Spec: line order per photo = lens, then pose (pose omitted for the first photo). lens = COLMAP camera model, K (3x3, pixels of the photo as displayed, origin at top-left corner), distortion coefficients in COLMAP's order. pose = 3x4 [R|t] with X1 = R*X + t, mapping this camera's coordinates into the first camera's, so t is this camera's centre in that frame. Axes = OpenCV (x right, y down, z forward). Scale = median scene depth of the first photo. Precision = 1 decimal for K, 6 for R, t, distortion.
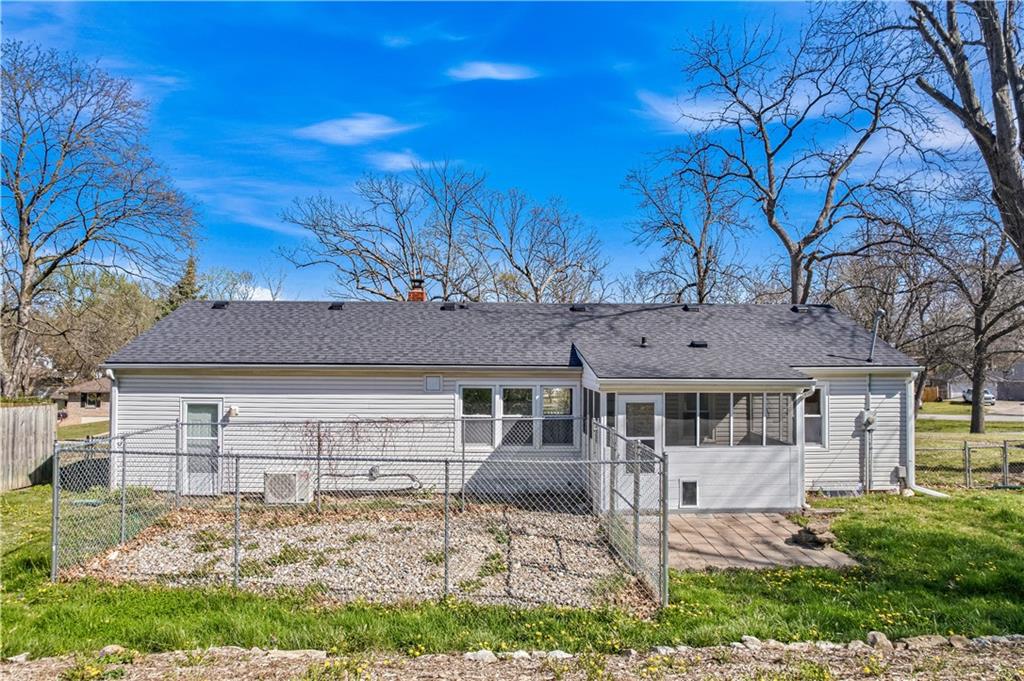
lens RADIAL K [[663.2, 0, 508.9], [0, 663.2, 338.2], [0, 0, 1]] dist [-0.084819, 0.076916]
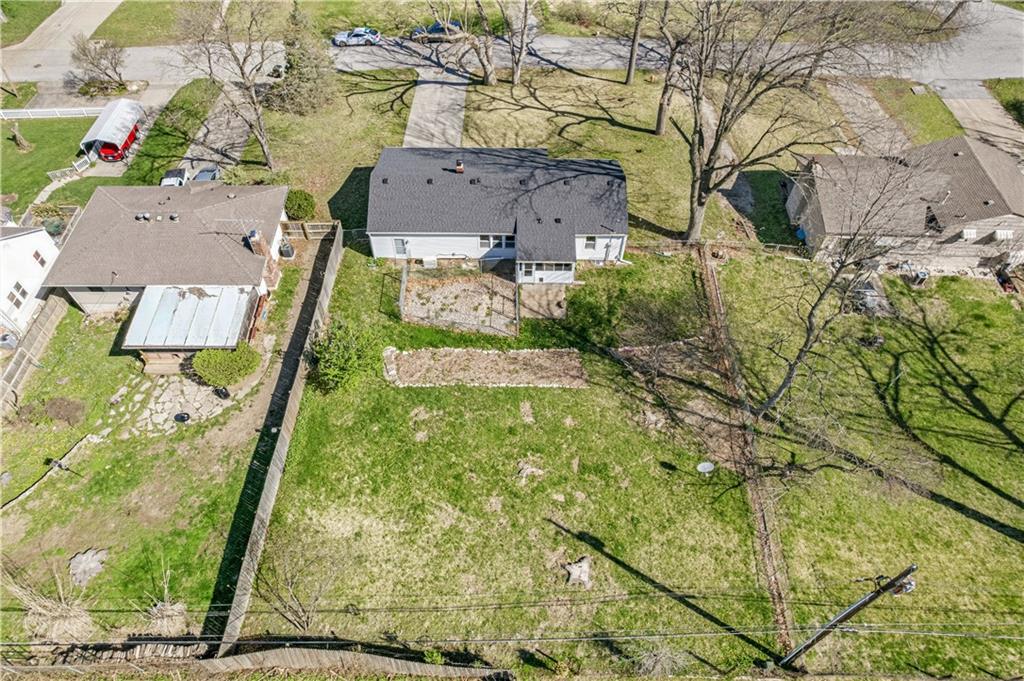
lens RADIAL K [[653.7, 0, 507.7], [0, 653.7, 340.8], [0, 0, 1]] dist [-0.080682, 0.073123]
pose [[0.999407, 0.027744, -0.020392, 0.141274], [0.000728, 0.575061, 0.818110, -2.197485], [0.034425, -0.817640, 0.574699, -1.207910]]
